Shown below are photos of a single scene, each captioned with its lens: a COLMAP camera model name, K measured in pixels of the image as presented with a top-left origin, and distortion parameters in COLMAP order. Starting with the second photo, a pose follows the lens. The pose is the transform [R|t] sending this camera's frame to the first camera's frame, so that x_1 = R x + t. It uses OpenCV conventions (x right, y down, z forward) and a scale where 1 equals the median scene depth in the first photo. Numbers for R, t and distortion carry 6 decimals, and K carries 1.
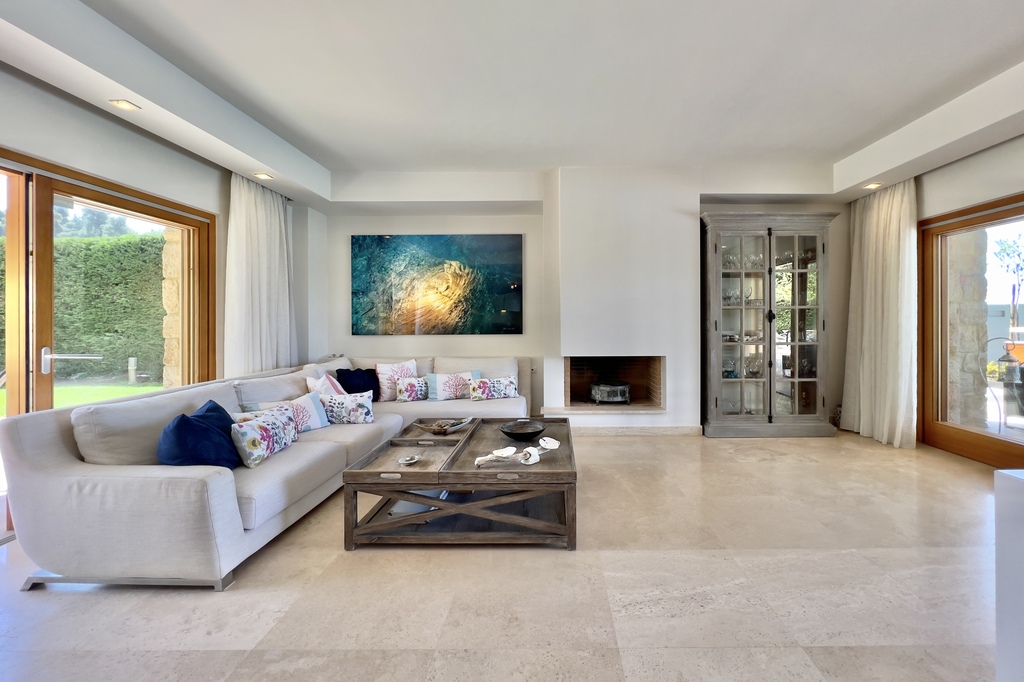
lens RADIAL K [[421.3, 0, 498.1], [0, 421.3, 316.1], [0, 0, 1]] dist [-0.000593, -0.000224]
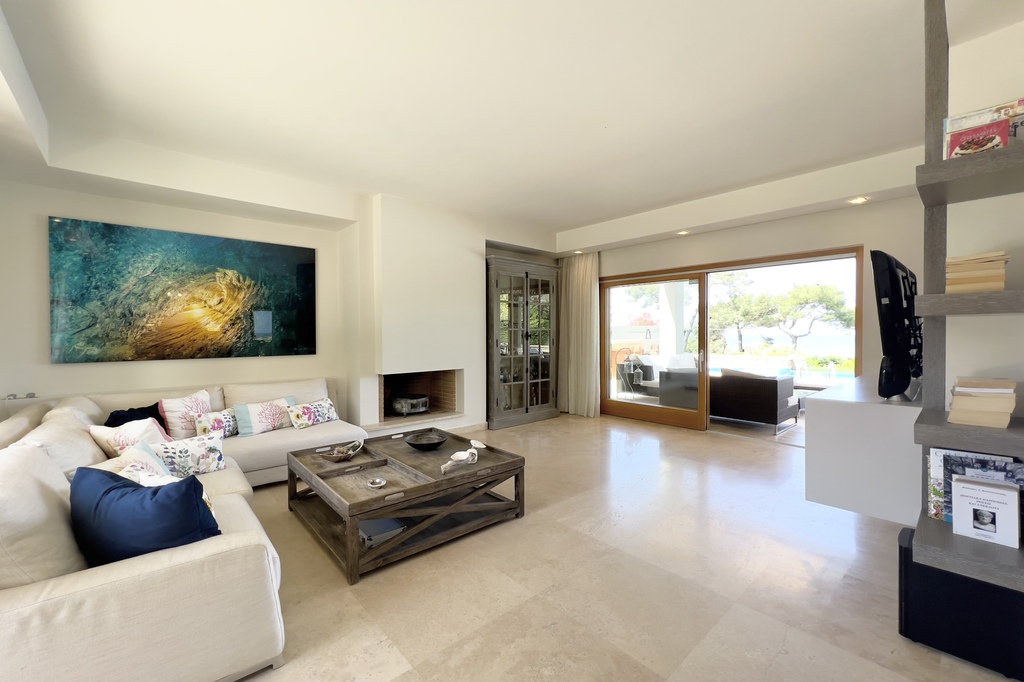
lens RADIAL K [[409.2, 0, 513.2], [0, 409.2, 328.7], [0, 0, 1]] dist [-0.000551, -0.000138]
pose [[0.752134, 0.009755, 0.658939, -0.269349], [-0.004345, 0.999942, -0.009844, -0.009789], [-0.658996, 0.004541, 0.752132, 0.017300]]
